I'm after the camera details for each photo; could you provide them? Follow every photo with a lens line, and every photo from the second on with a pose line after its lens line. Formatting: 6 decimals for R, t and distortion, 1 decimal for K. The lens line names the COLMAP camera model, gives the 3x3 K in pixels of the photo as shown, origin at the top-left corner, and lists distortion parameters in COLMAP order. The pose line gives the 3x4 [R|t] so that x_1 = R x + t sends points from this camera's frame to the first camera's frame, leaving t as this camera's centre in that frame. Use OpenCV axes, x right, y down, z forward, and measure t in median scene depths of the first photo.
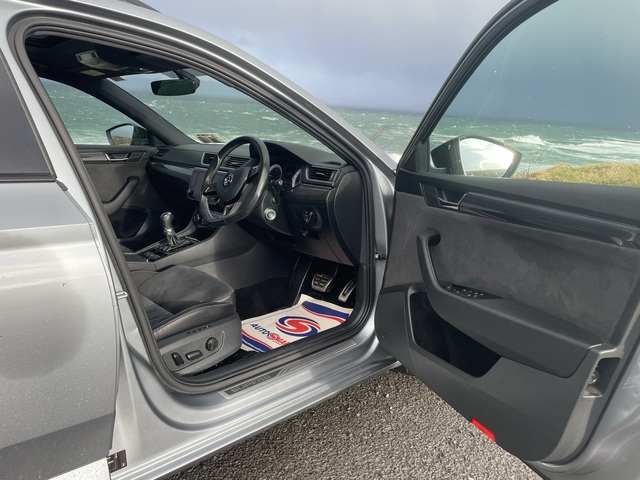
lens RADIAL K [[477.6, 0, 315.6], [0, 477.6, 236.2], [0, 0, 1]] dist [0.090517, -0.121586]
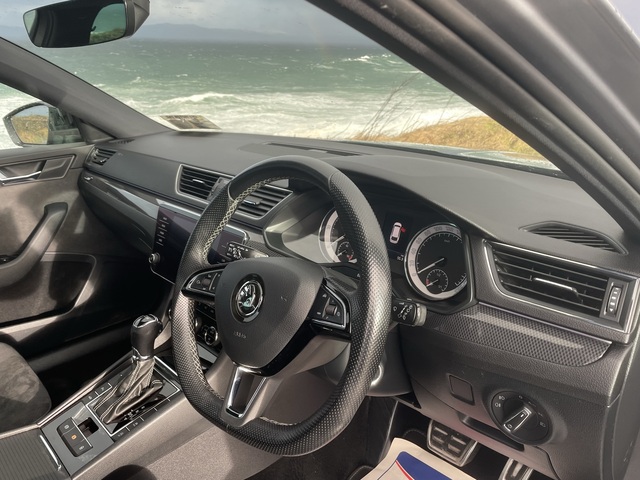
lens RADIAL K [[477.6, 0, 315.6], [0, 477.6, 236.2], [0, 0, 1]] dist [0.090517, -0.121586]
pose [[0.998445, -0.055675, 0.002803, -0.090837], [0.055043, 0.992575, 0.108462, -0.130673], [-0.008821, -0.108139, 0.994097, 0.454323]]
